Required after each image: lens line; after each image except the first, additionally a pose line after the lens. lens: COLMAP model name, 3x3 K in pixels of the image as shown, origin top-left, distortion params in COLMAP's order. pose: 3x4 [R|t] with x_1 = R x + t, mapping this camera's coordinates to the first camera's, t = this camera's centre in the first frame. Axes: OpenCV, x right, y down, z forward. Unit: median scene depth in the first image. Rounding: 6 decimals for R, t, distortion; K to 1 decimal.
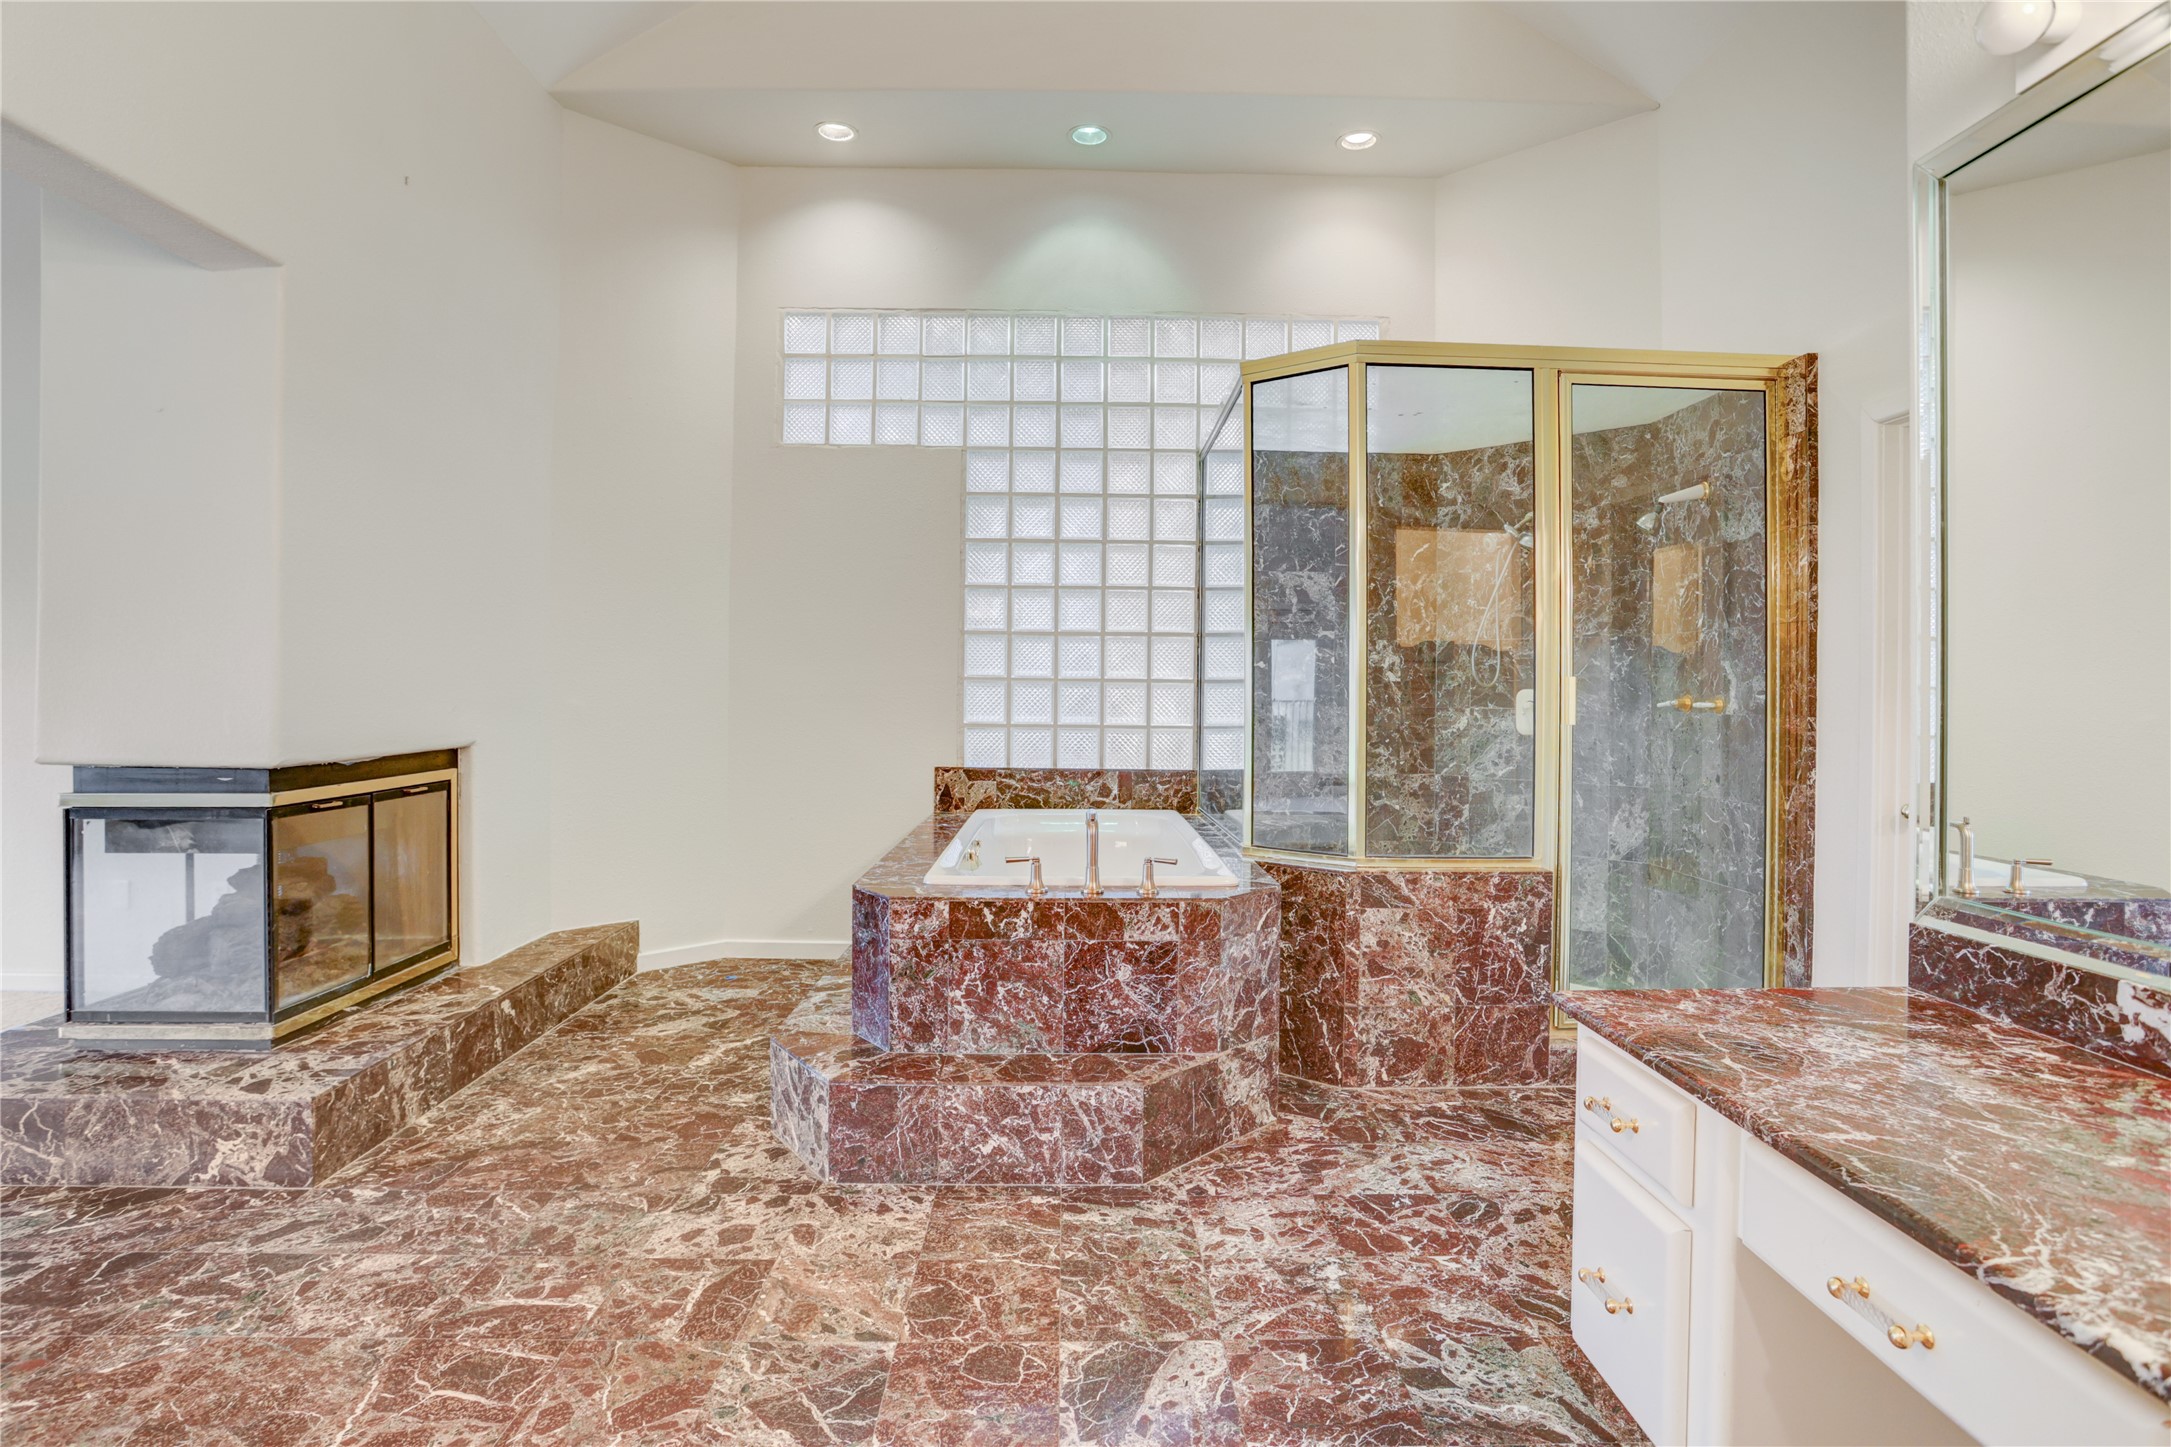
lens RADIAL K [[1090.3, 0, 1079.7], [0, 1090.3, 707.5], [0, 0, 1]] dist [-0.051616, 0.013888]
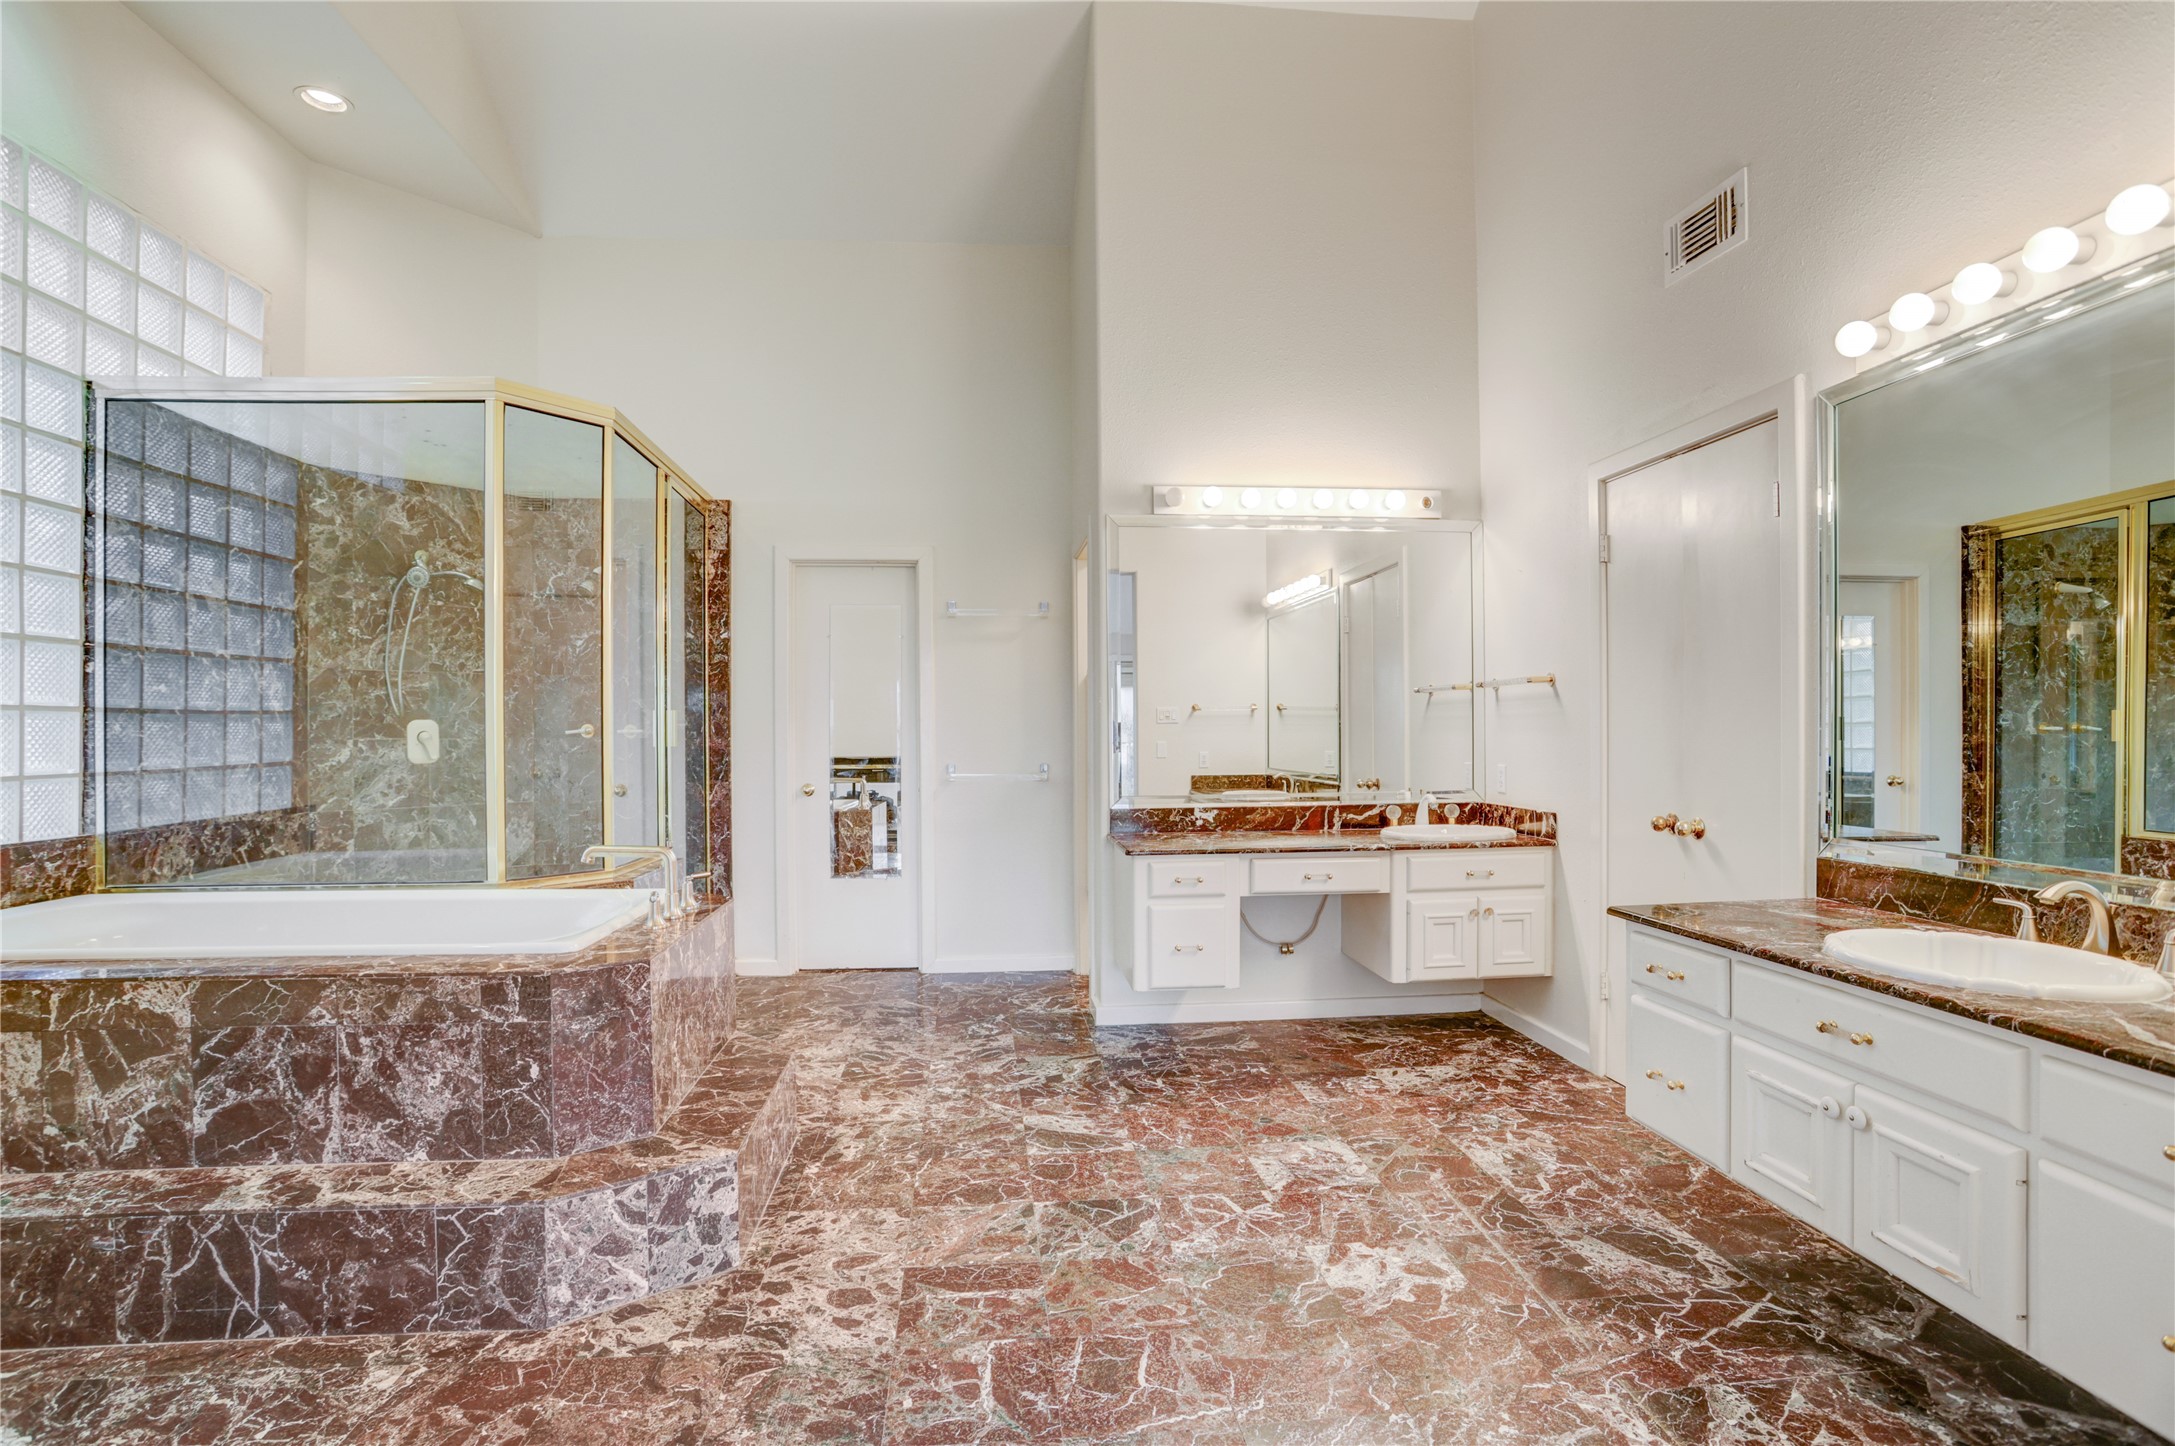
lens RADIAL K [[1053.5, 0, 1083.3], [0, 1053.5, 736.5], [0, 0, 1]] dist [-0.035949, 0.003291]
pose [[-0.067335, -0.014068, 0.997631, -1.073389], [0.017096, 0.999738, 0.015252, -0.008928], [-0.997584, 0.018082, -0.067077, 0.736453]]
